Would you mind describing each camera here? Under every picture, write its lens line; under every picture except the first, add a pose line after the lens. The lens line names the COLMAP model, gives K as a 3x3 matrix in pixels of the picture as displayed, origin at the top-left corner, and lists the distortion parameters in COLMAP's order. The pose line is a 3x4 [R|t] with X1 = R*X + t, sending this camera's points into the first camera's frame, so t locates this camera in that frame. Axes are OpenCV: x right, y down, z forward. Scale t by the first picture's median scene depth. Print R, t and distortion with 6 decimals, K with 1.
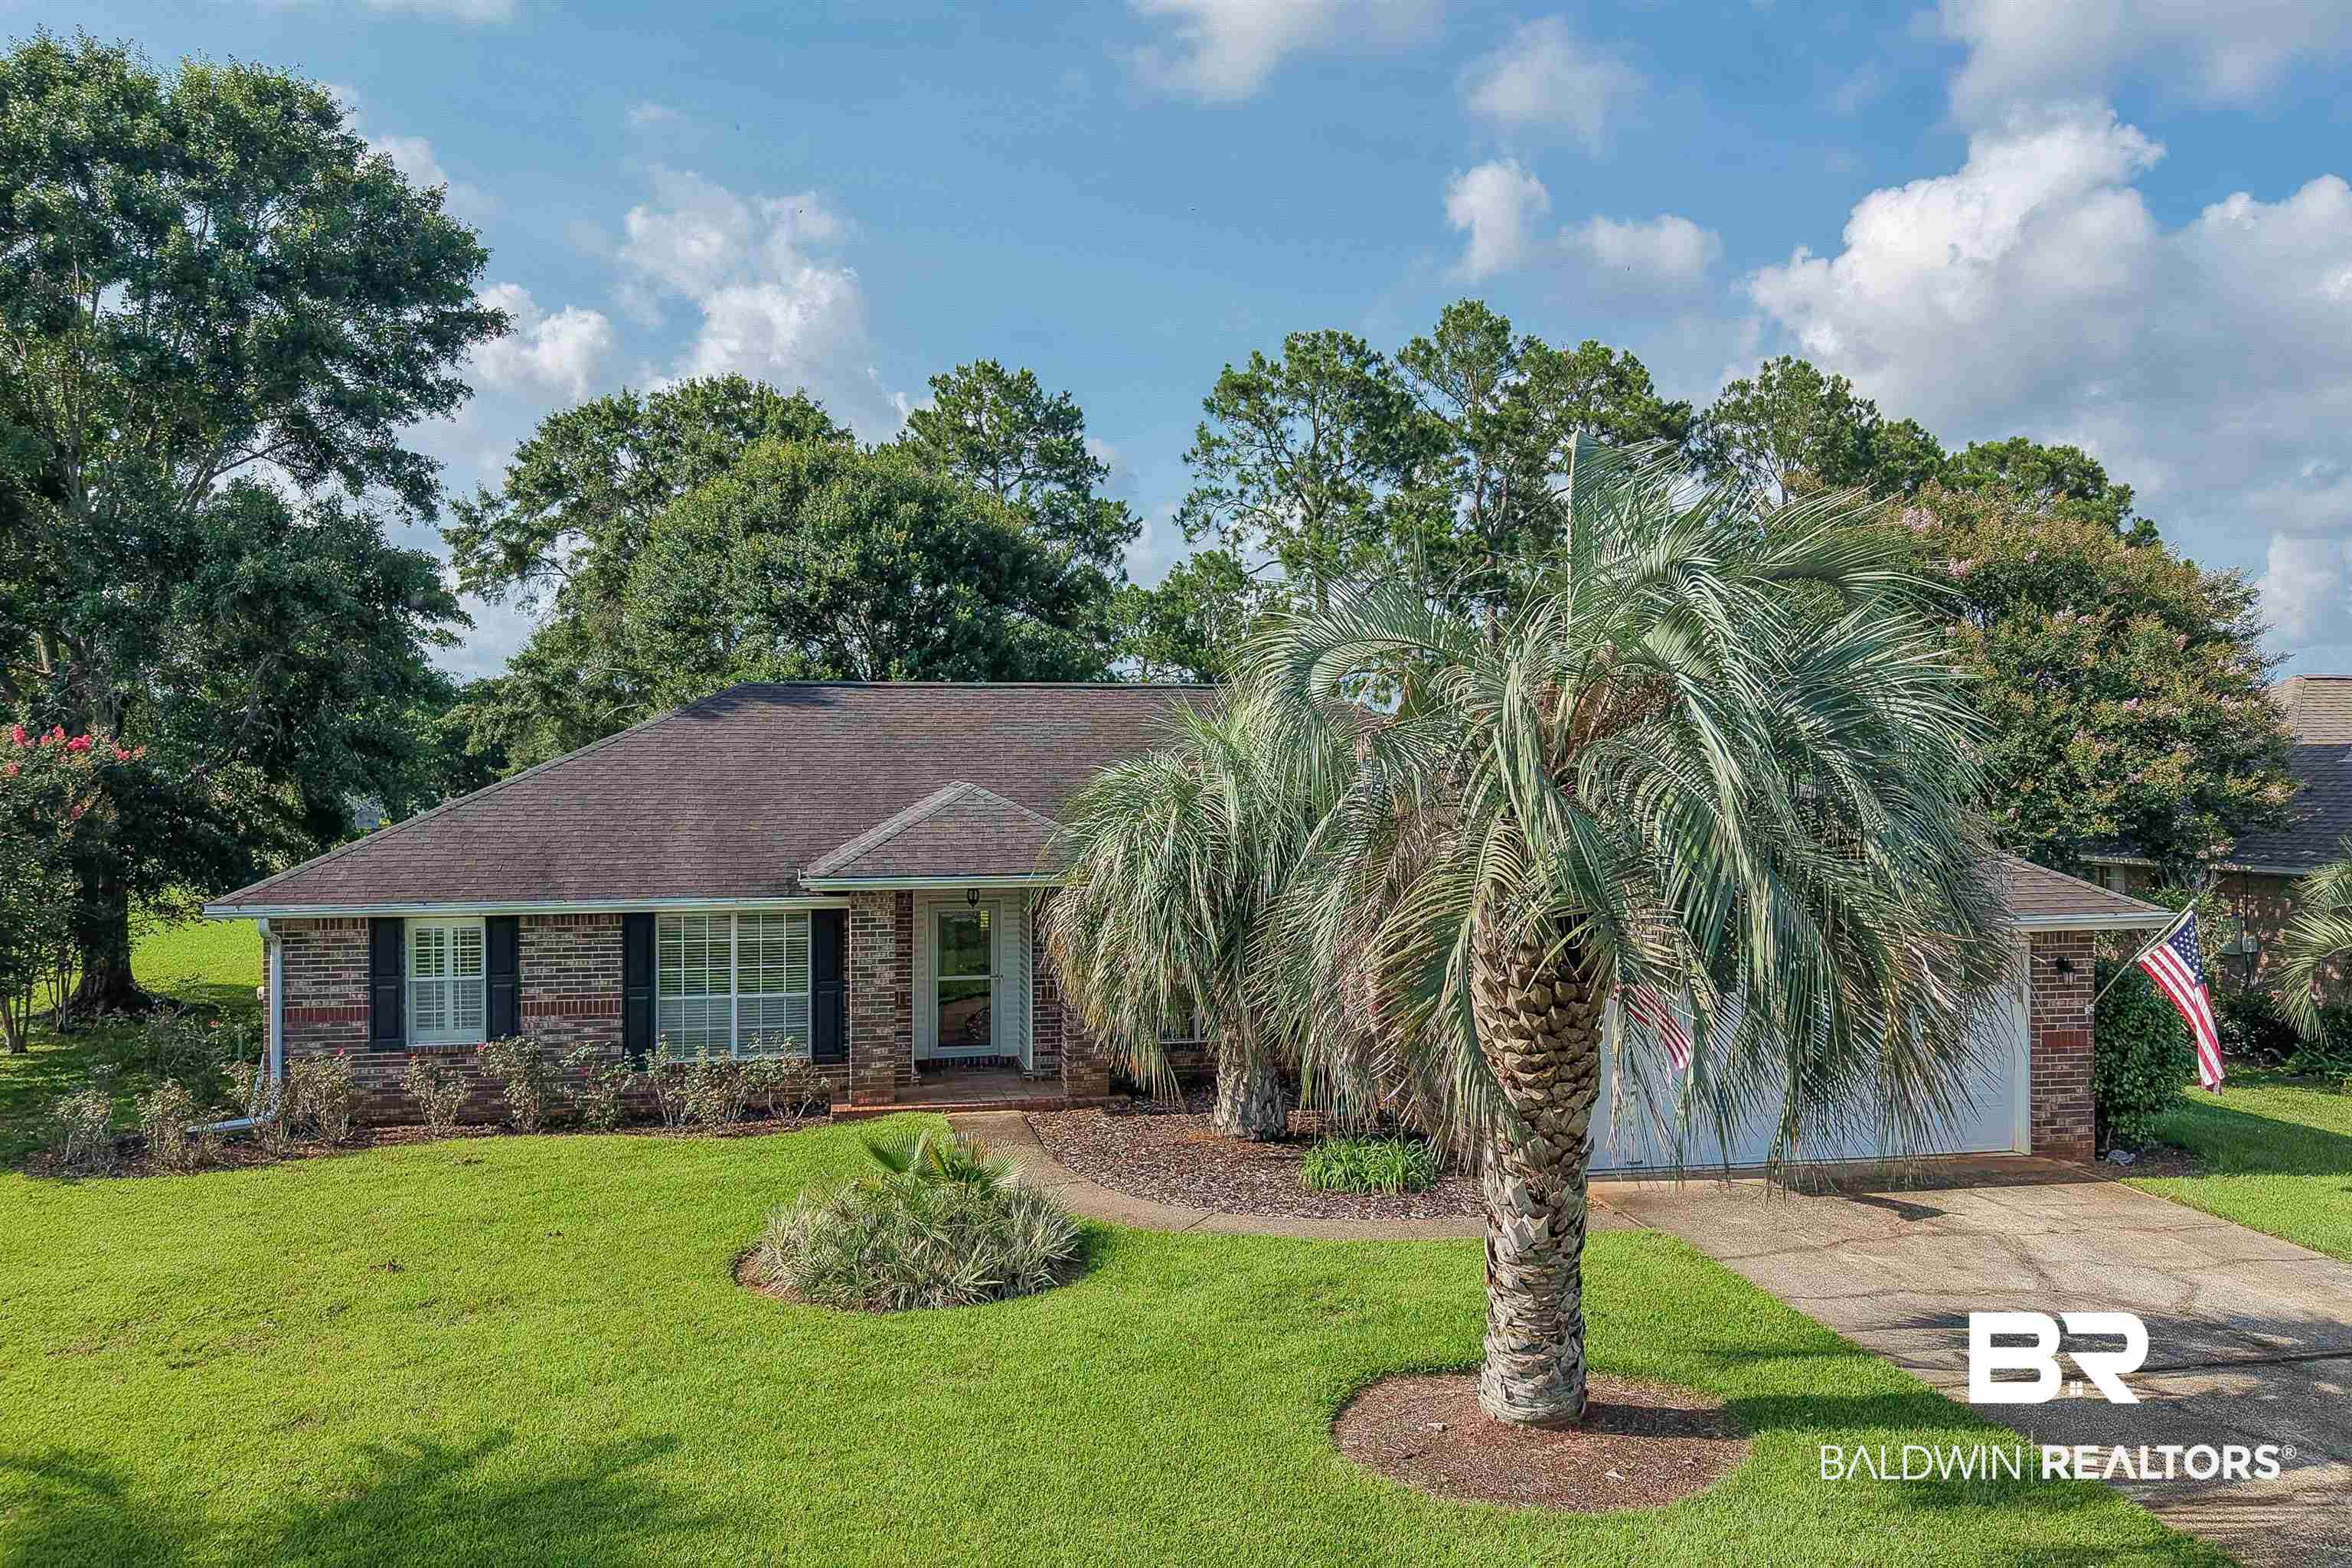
lens RADIAL K [[1643.3, 0, 1268.7], [0, 1643.3, 787.2], [0, 0, 1]] dist [0.163433, -0.288590]
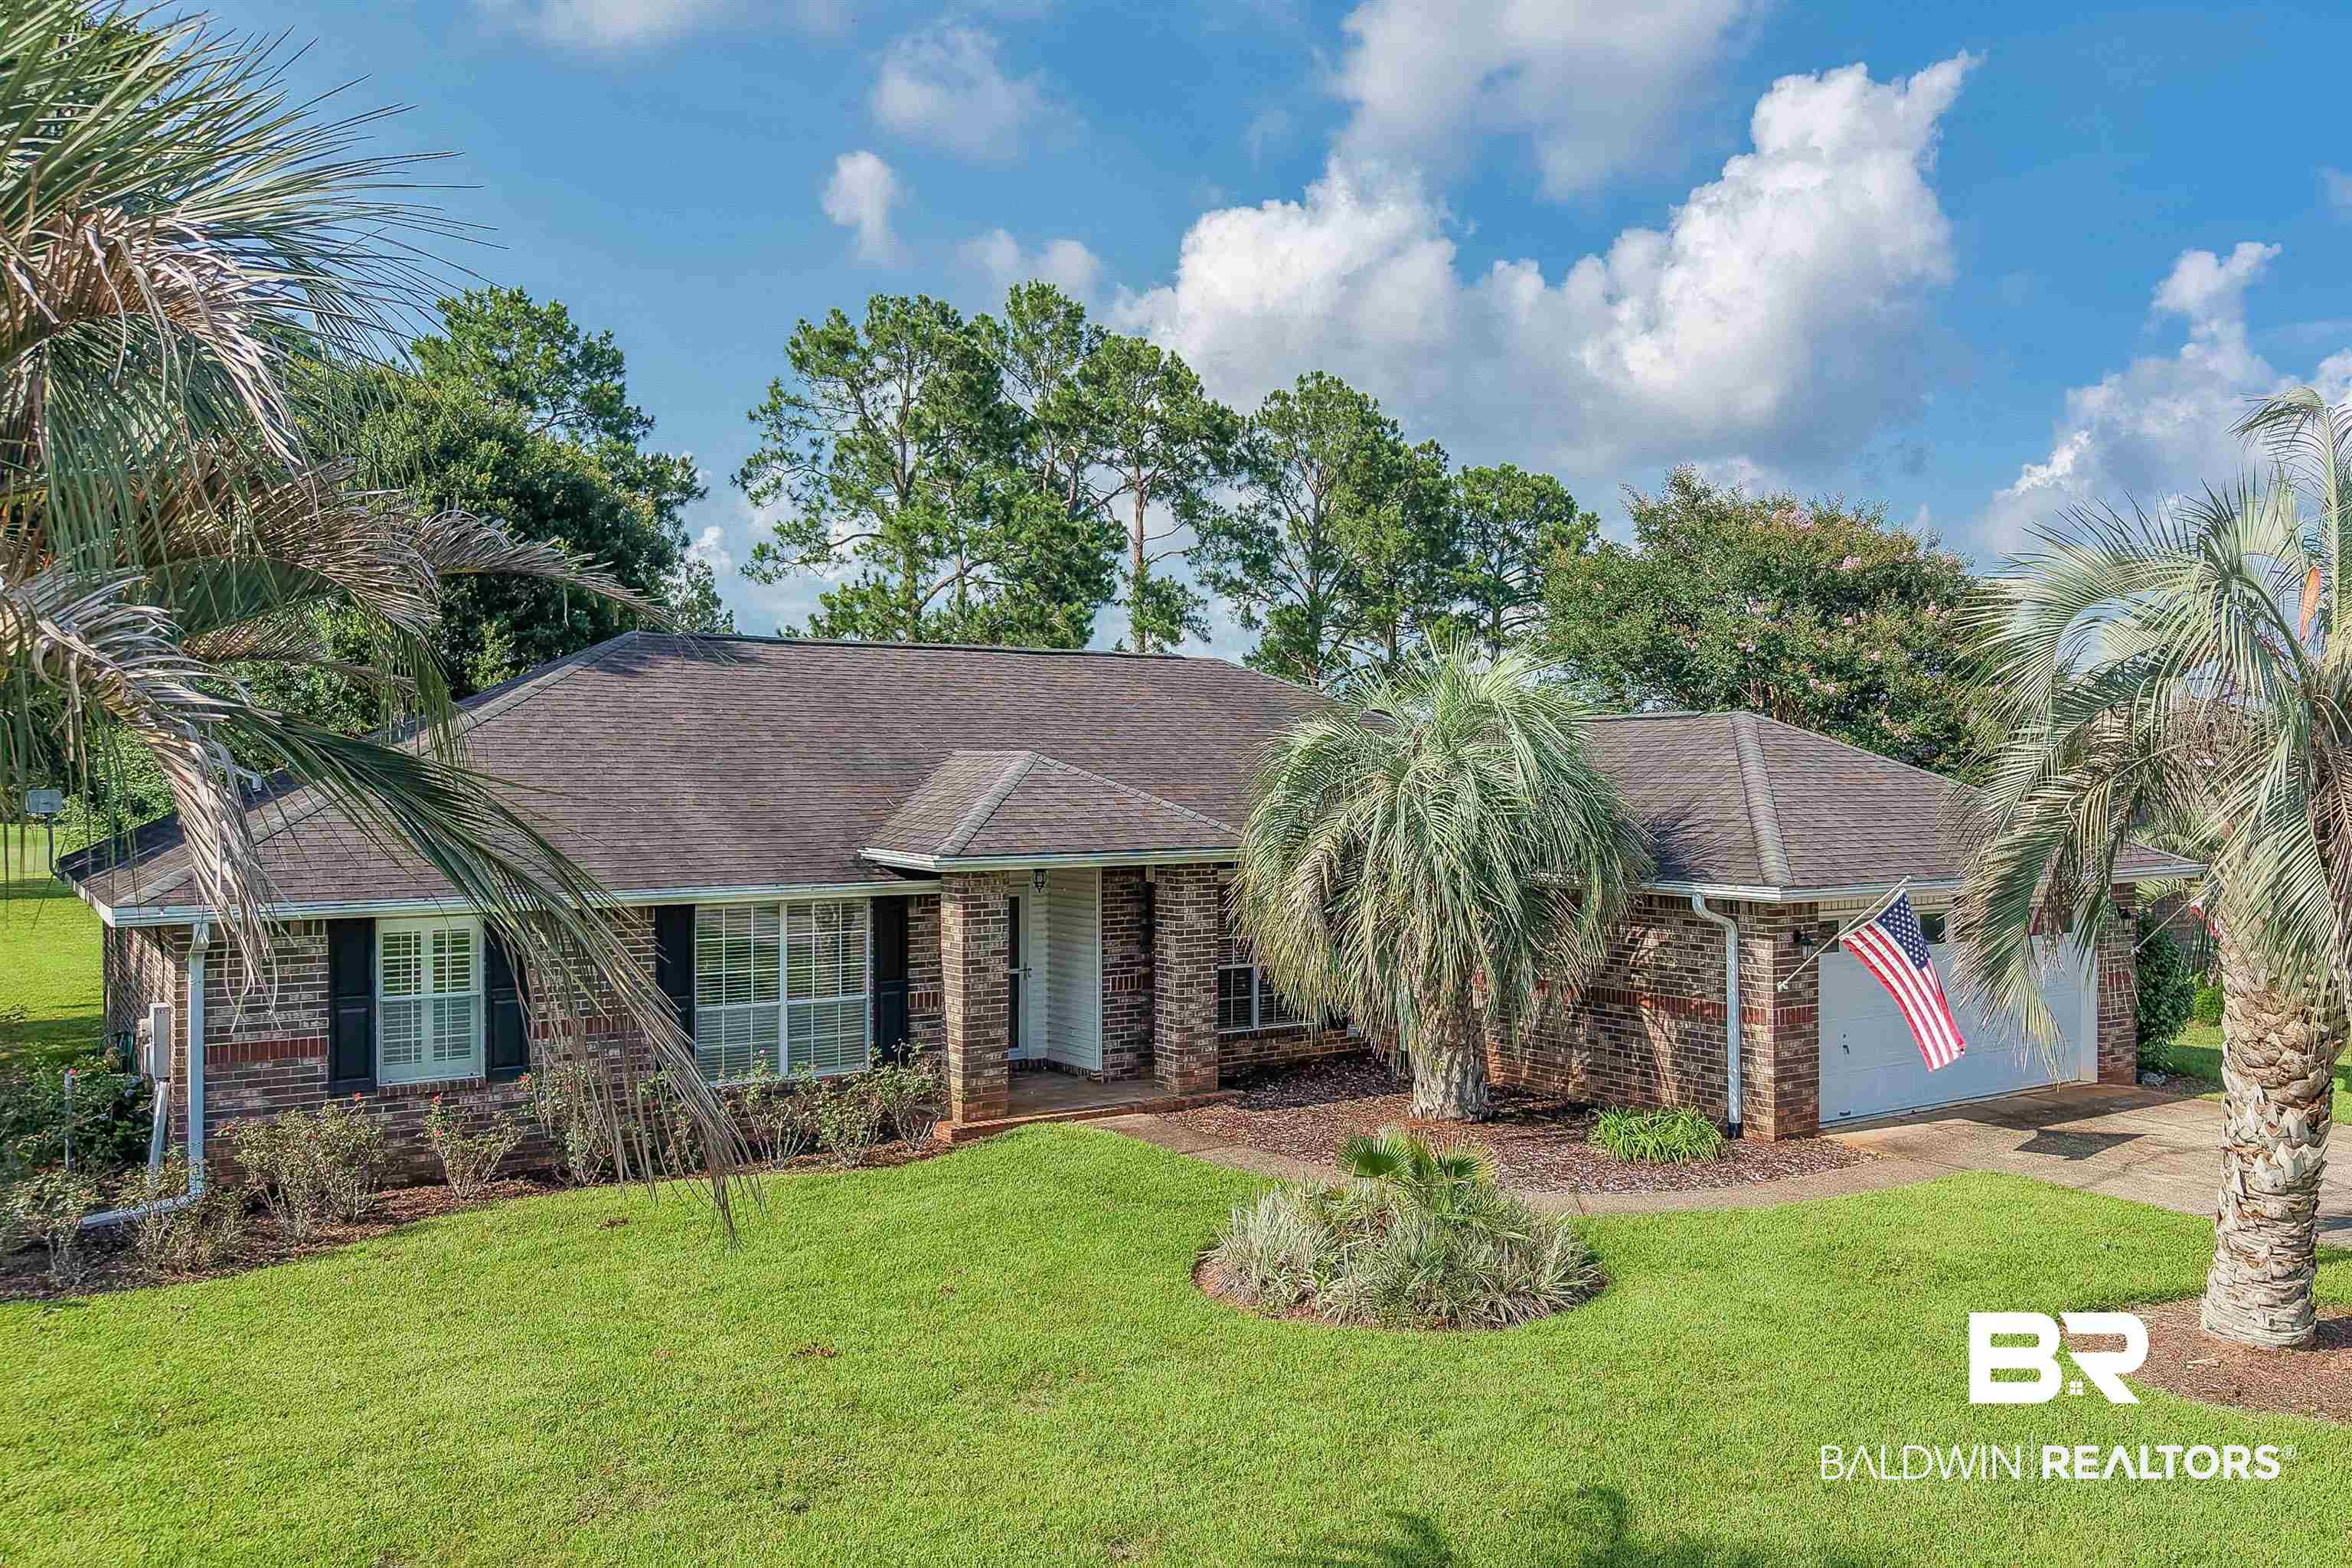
lens RADIAL K [[1650.9, 0, 1265.5], [0, 1650.9, 772.4], [0, 0, 1]] dist [0.088285, -0.140201]
pose [[0.930903, 0.001635, 0.365263, -0.401300], [0.001232, 0.999970, -0.007615, 0.016628], [-0.365265, 0.007538, 0.930873, 0.136072]]
